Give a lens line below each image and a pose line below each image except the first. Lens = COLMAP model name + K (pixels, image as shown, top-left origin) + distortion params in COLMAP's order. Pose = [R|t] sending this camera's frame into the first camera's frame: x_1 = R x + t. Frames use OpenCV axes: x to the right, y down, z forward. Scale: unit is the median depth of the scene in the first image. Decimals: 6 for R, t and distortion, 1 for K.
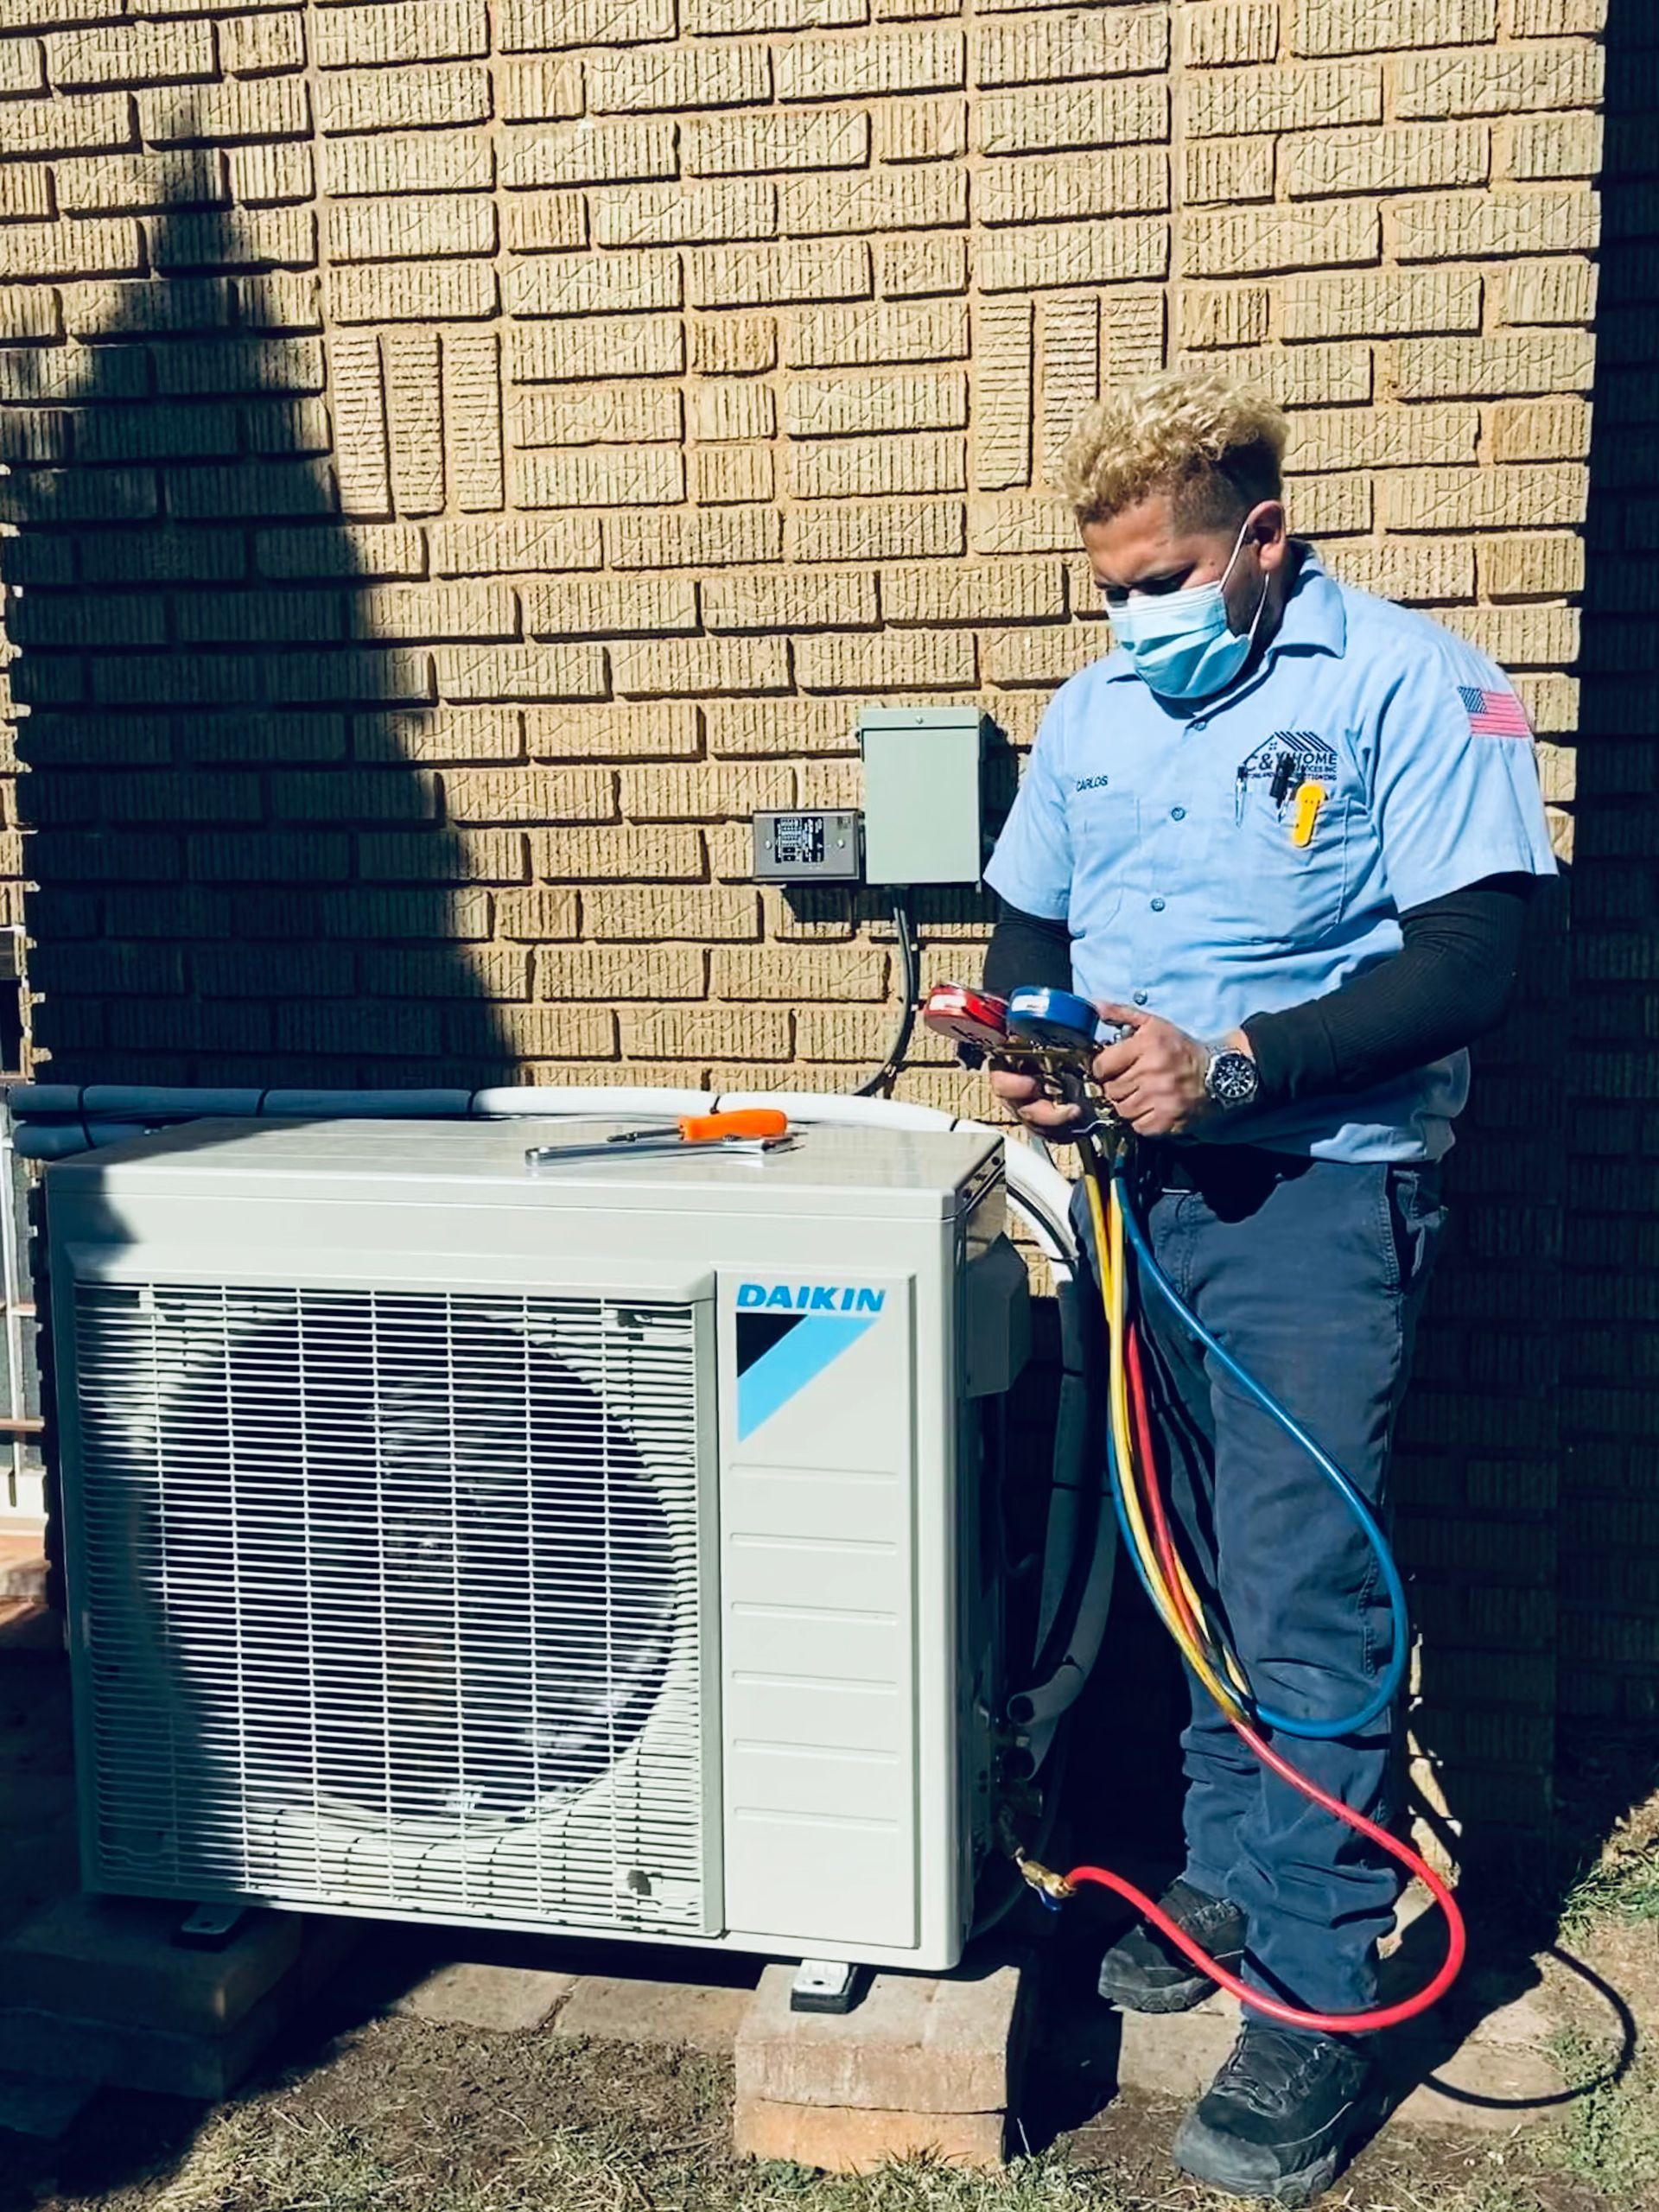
lens RADIAL K [[2461.6, 0, 841.7], [0, 2461.6, 1113.2], [0, 0, 1]] dist [0.101582, 0.000000]
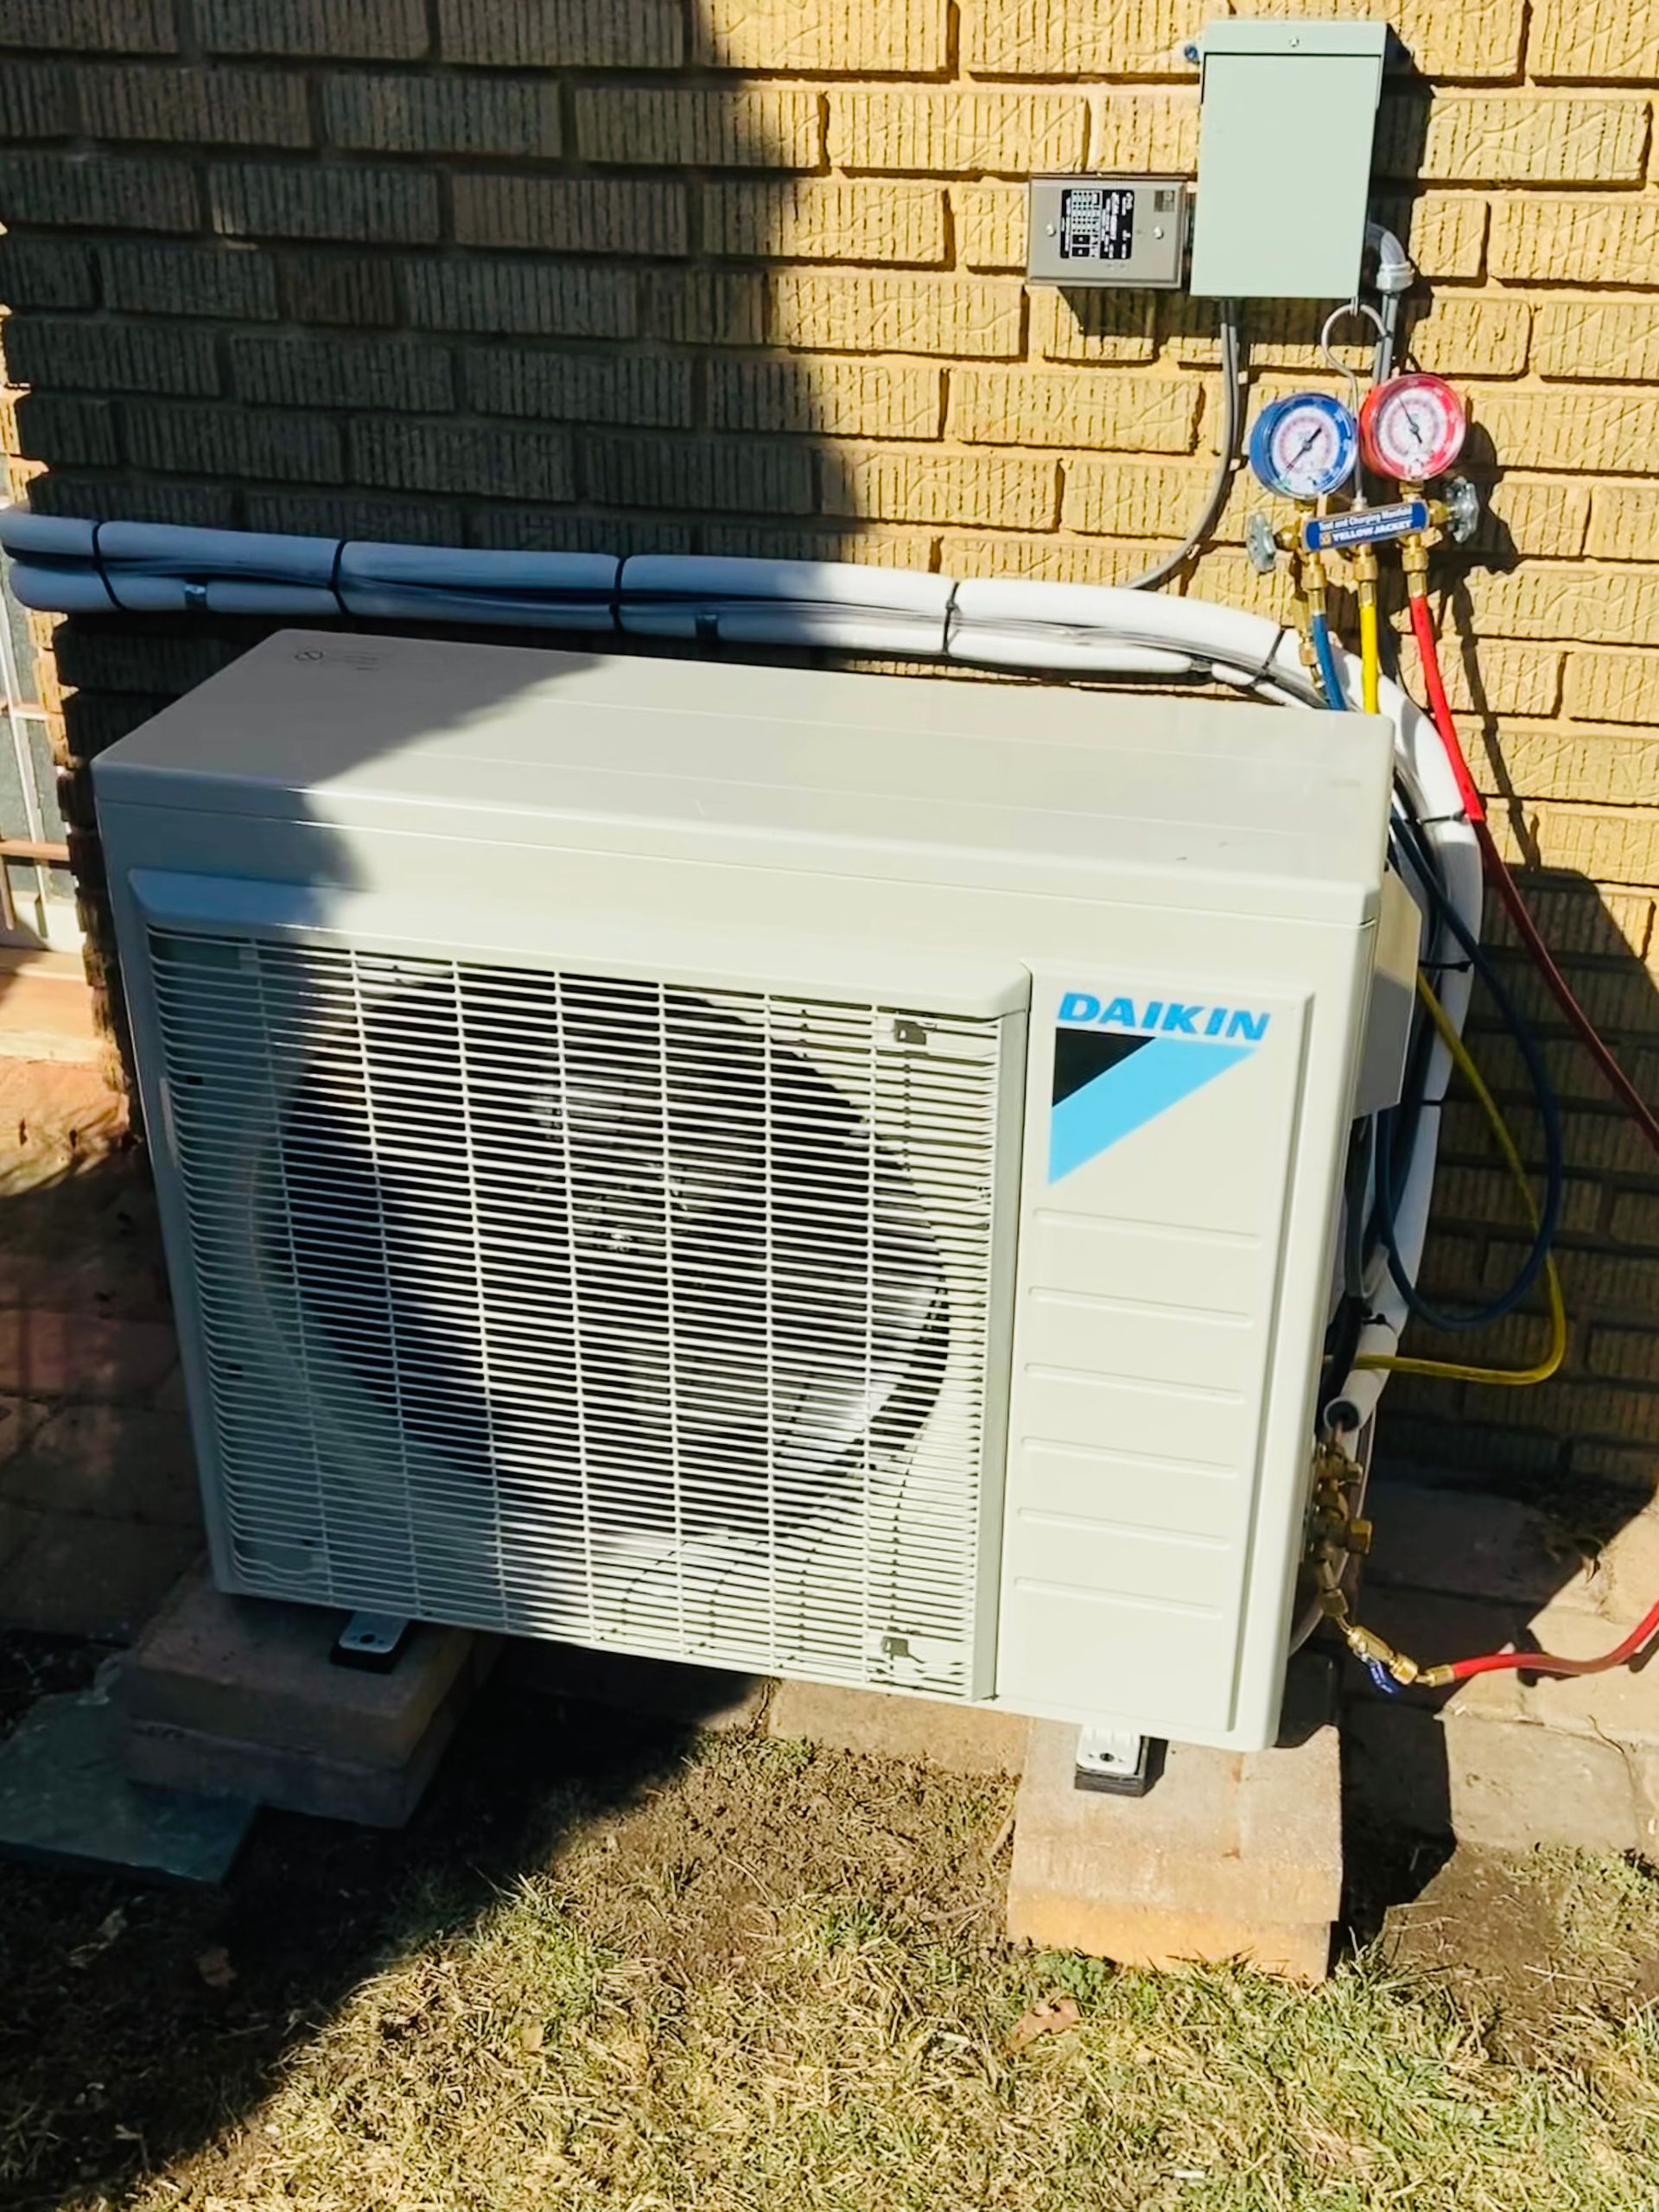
lens RADIAL K [[2461.6, 0, 809.4], [0, 2461.6, 1108.0], [0, 0, 1]] dist [0.101582, 0.000000]
pose [[0.999899, 0.013331, 0.004861, -0.096788], [-0.014185, 0.930186, 0.366813, -0.133812], [0.000369, -0.366845, 0.930282, 0.248203]]
